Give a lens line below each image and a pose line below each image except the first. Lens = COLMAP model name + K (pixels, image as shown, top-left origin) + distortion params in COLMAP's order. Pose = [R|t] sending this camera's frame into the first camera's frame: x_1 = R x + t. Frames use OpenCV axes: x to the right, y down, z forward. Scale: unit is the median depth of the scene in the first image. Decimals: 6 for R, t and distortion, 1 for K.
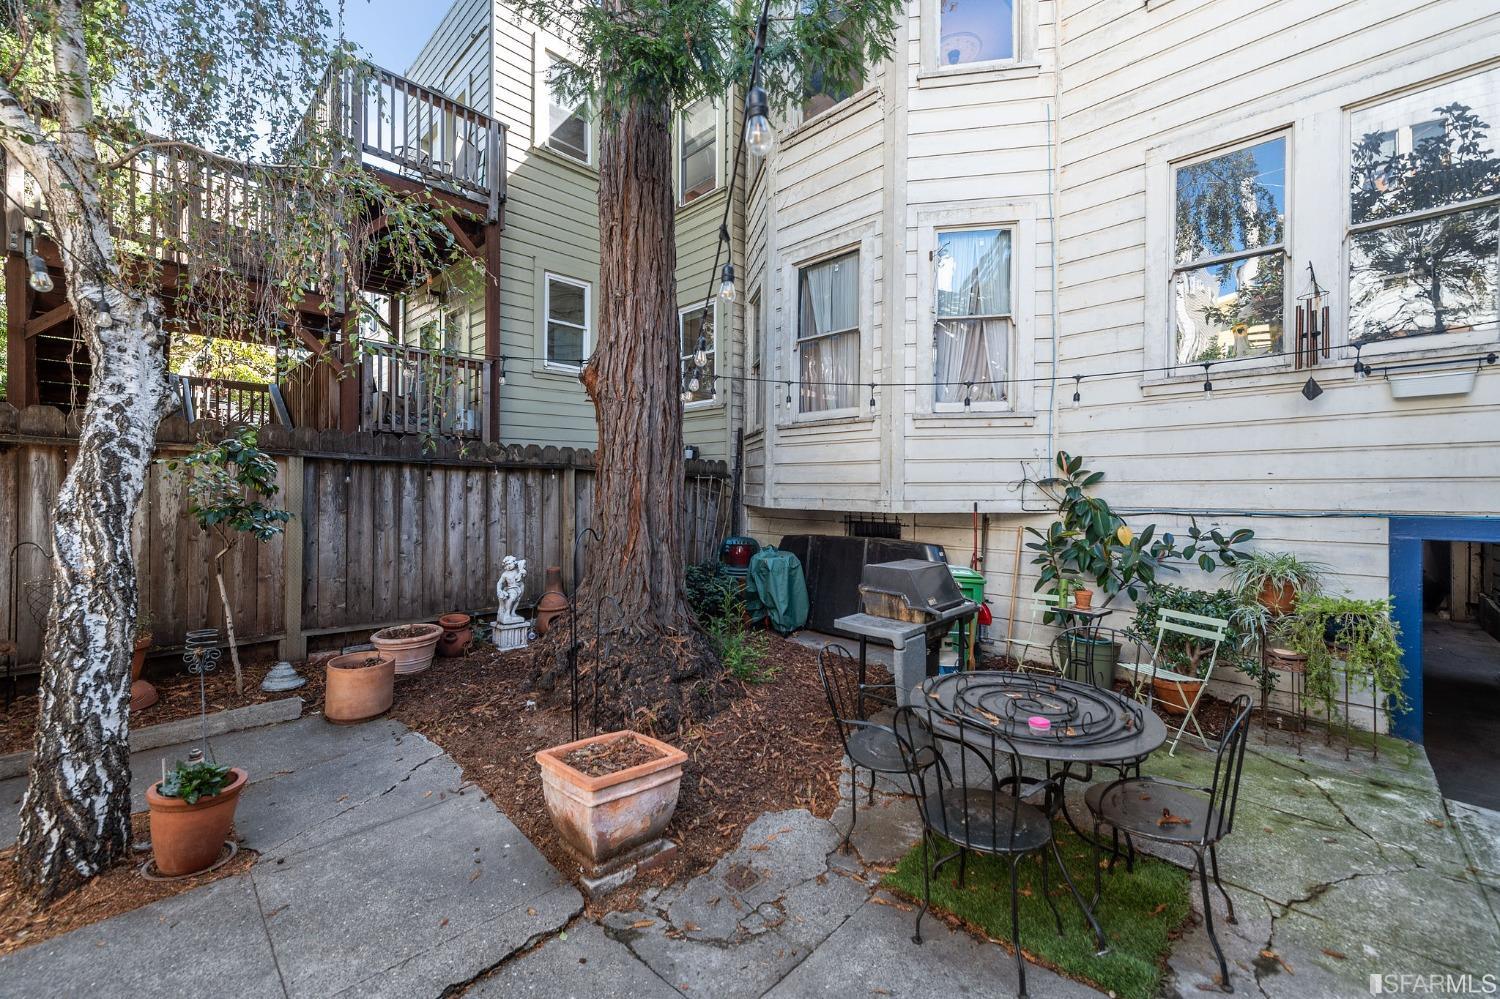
lens RADIAL K [[594.5, 0, 737.7], [0, 594.5, 488.9], [0, 0, 1]] dist [0.015997, -0.003648]
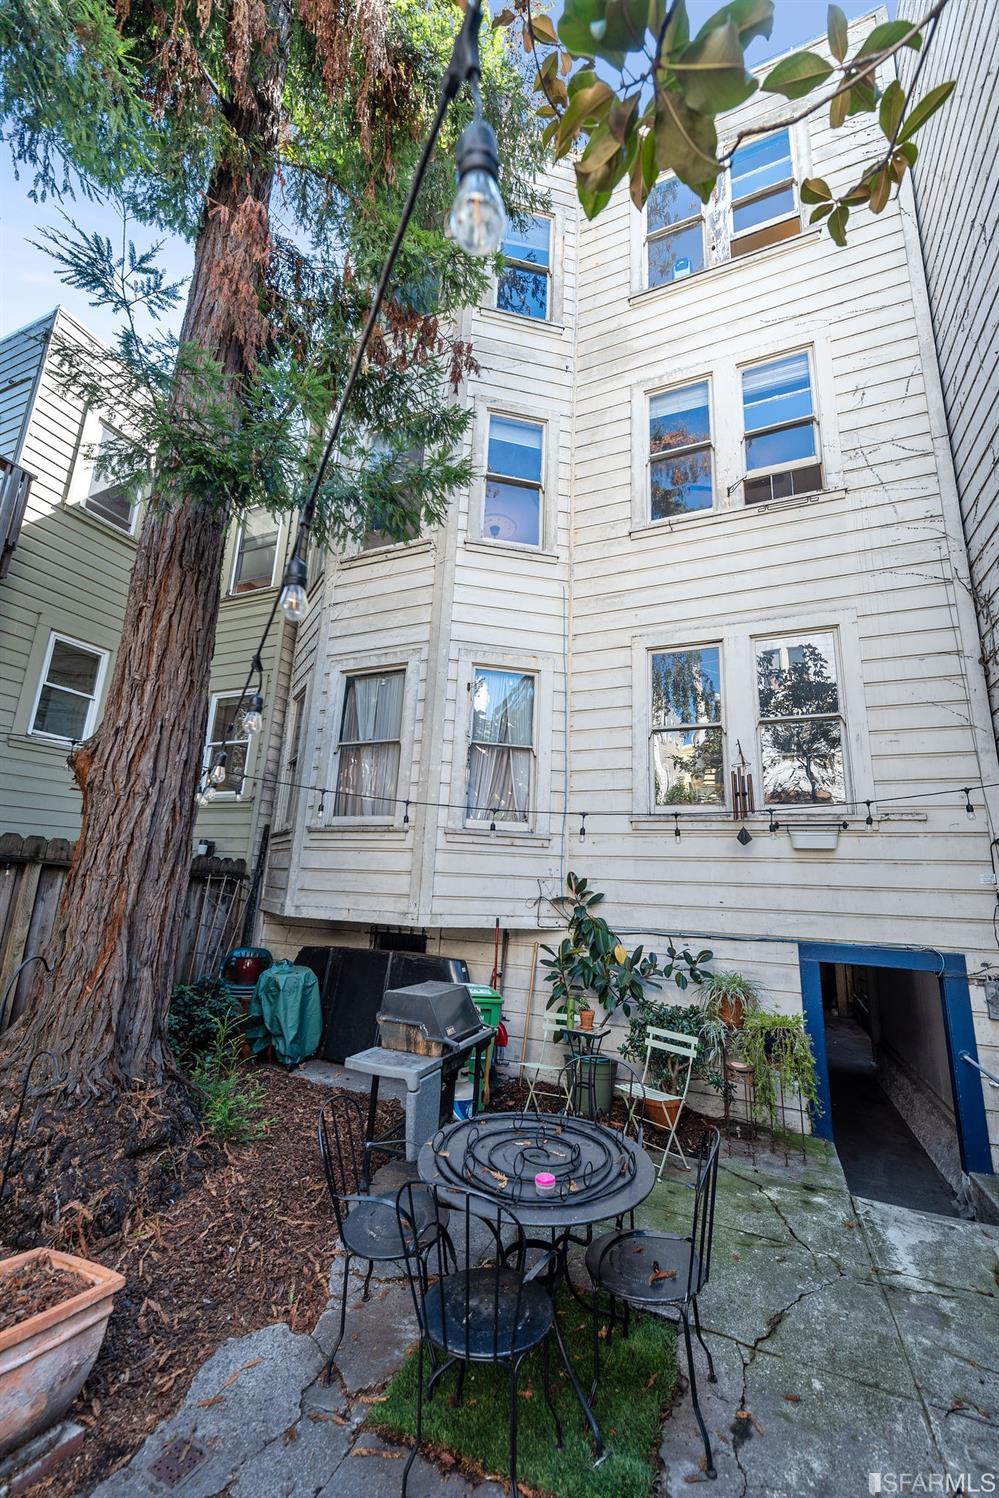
lens RADIAL K [[593.7, 0, 490.4], [0, 593.7, 757.0], [0, 0, 1]] dist [0.015997, -0.003648]
pose [[0.933549, 0.118667, 0.338237, 0.006294], [-0.042584, 0.973645, -0.224059, -0.025250], [-0.355911, 0.194766, 0.913999, 0.006572]]
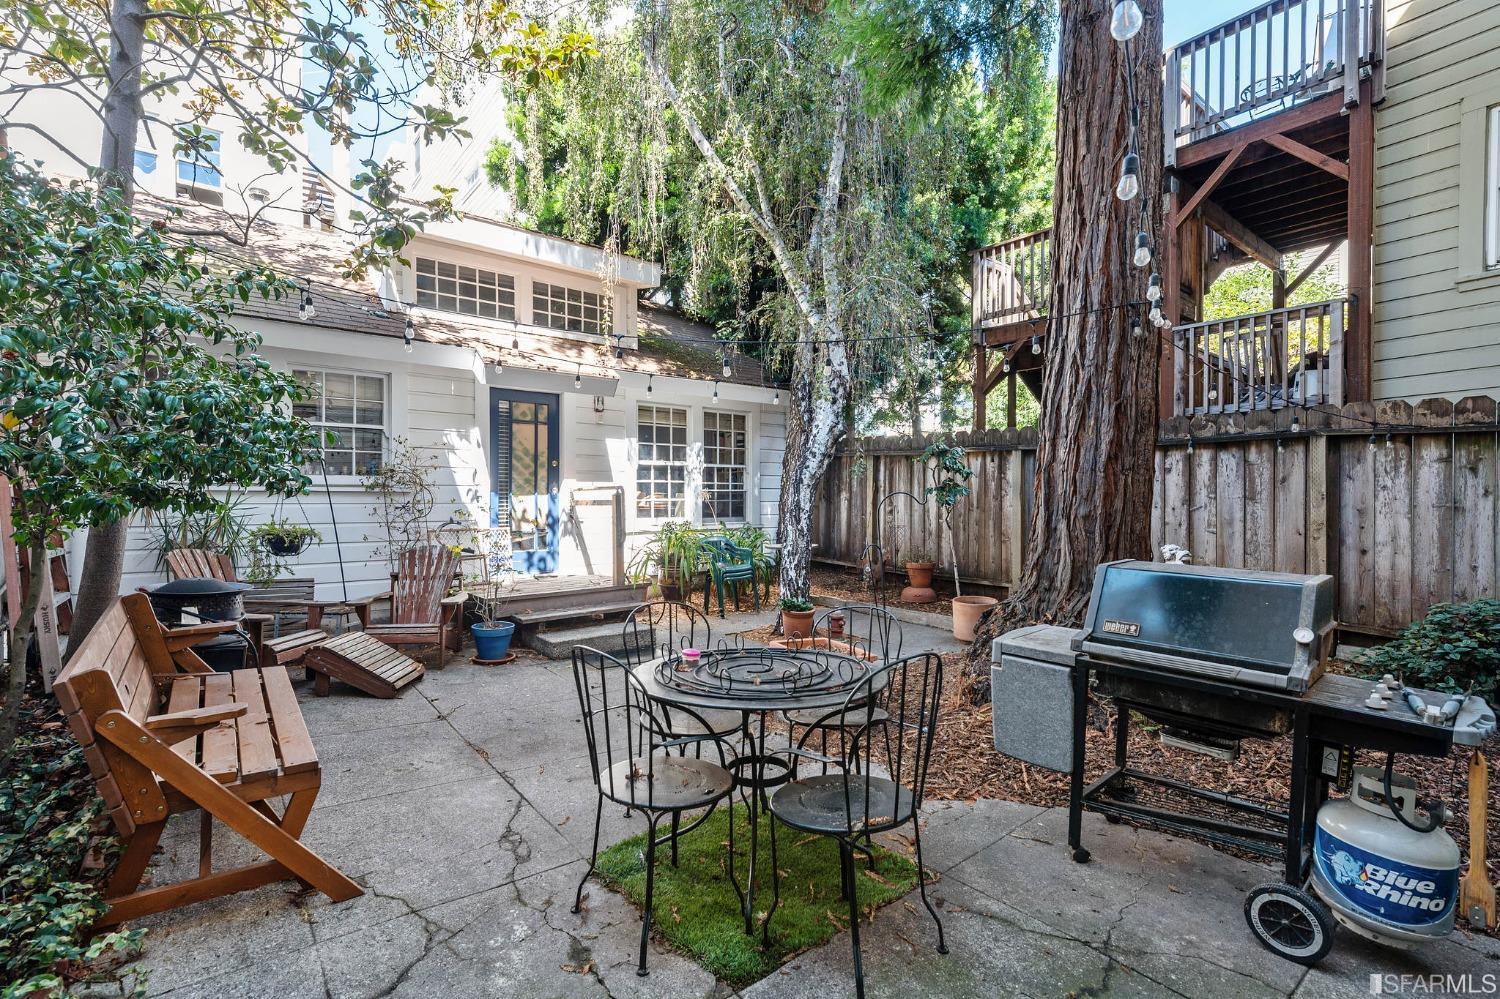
lens RADIAL K [[661.5, 0, 743.1], [0, 661.5, 501.2], [0, 0, 1]] dist [-0.000351, -0.000272]
pose [[-0.122513, -0.000252, -0.992467, 0.786473], [0.001087, 0.999999, -0.000388, 0.058384], [0.992466, -0.001127, -0.122513, 0.591835]]
